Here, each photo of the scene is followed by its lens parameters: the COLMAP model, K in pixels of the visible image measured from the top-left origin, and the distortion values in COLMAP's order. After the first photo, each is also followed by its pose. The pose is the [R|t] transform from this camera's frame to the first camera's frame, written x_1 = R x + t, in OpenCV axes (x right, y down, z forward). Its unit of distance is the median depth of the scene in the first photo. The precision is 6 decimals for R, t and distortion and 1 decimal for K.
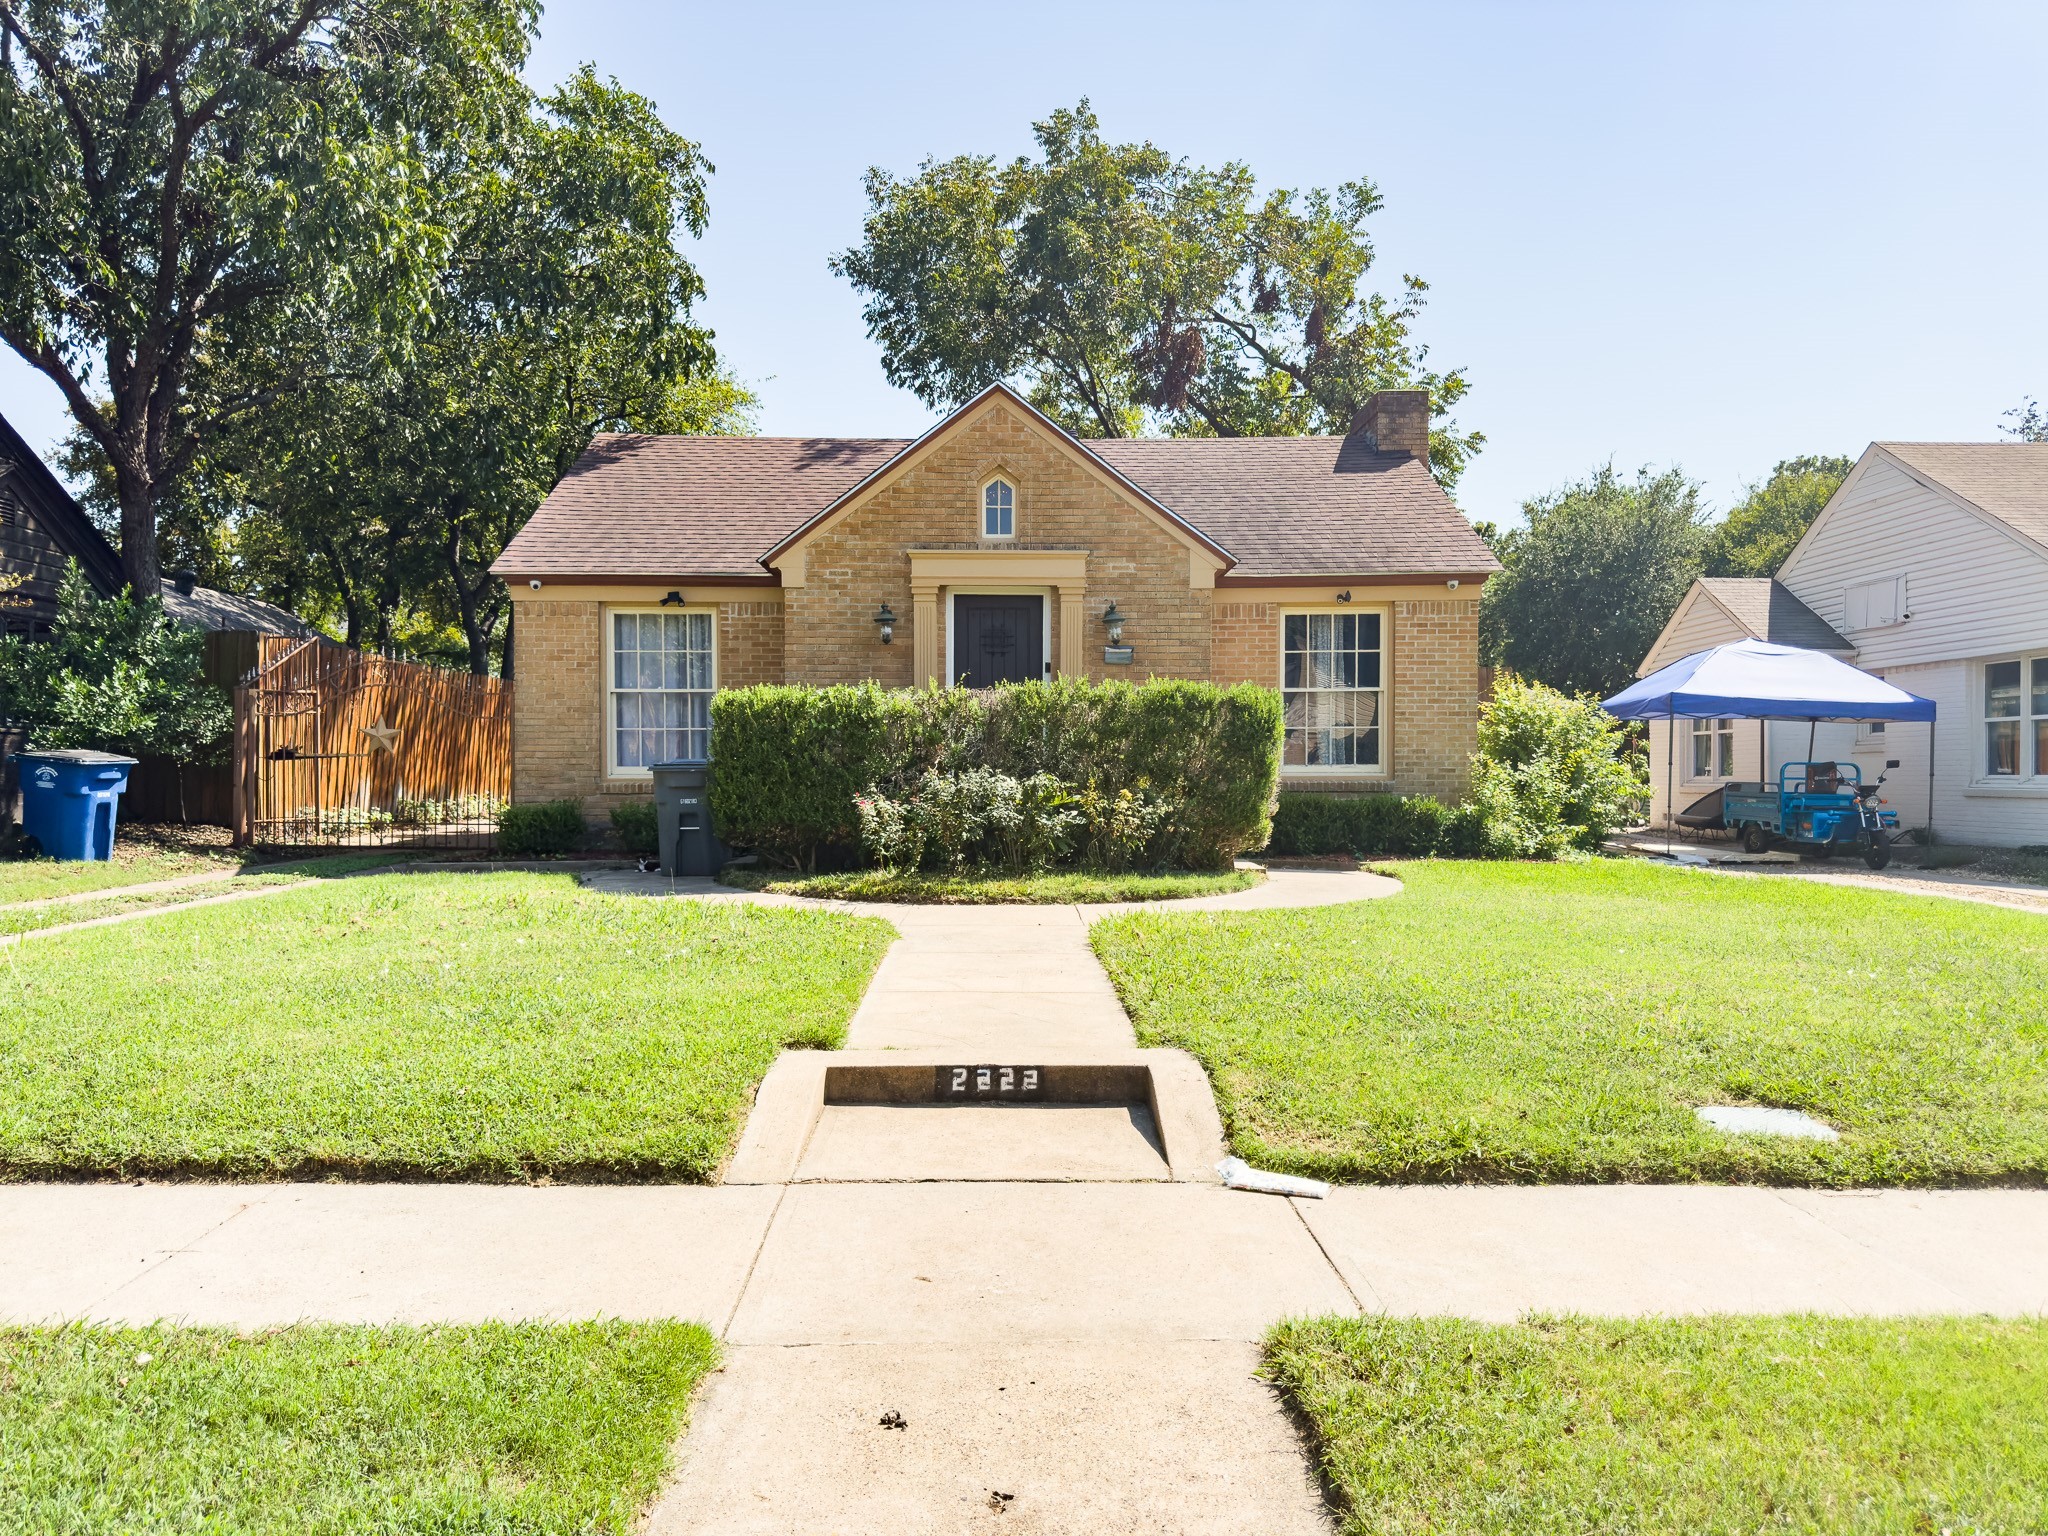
lens RADIAL K [[1441.4, 0, 1040.3], [0, 1441.4, 777.4], [0, 0, 1]] dist [0.047546, -0.053146]
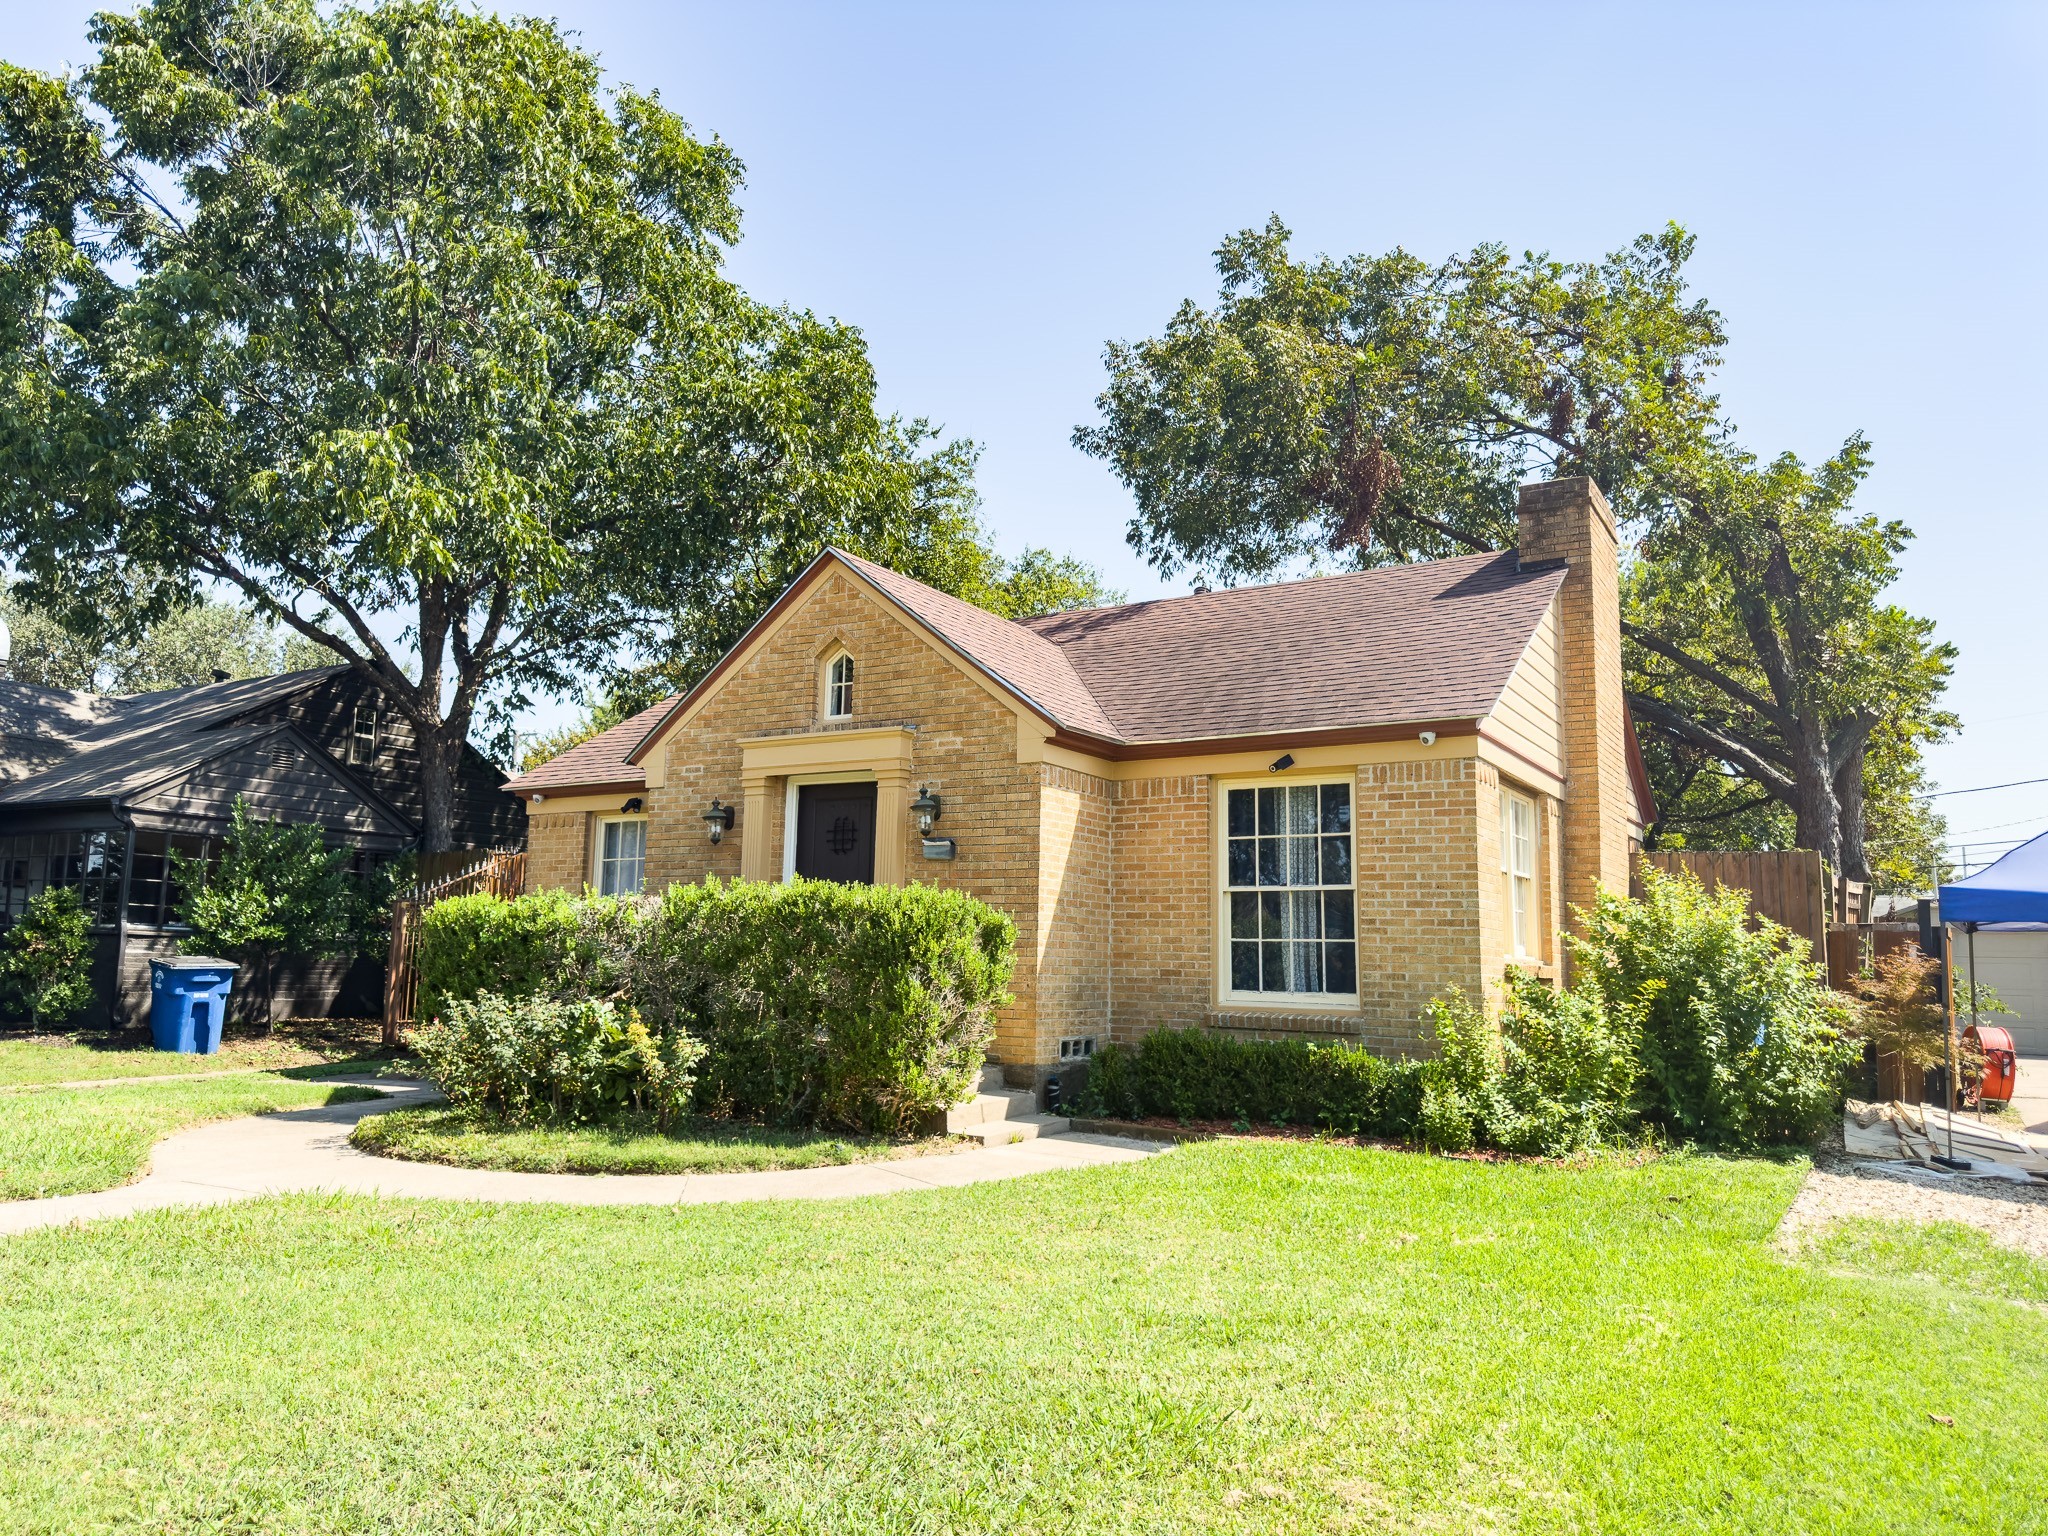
lens RADIAL K [[1441.4, 0, 1028.5], [0, 1441.4, 767.8], [0, 0, 1]] dist [0.047546, -0.053146]
pose [[0.852350, -0.055830, -0.519984, 0.517404], [-0.018744, 0.990385, -0.137060, -0.020436], [0.522636, 0.126570, 0.843108, 0.333864]]
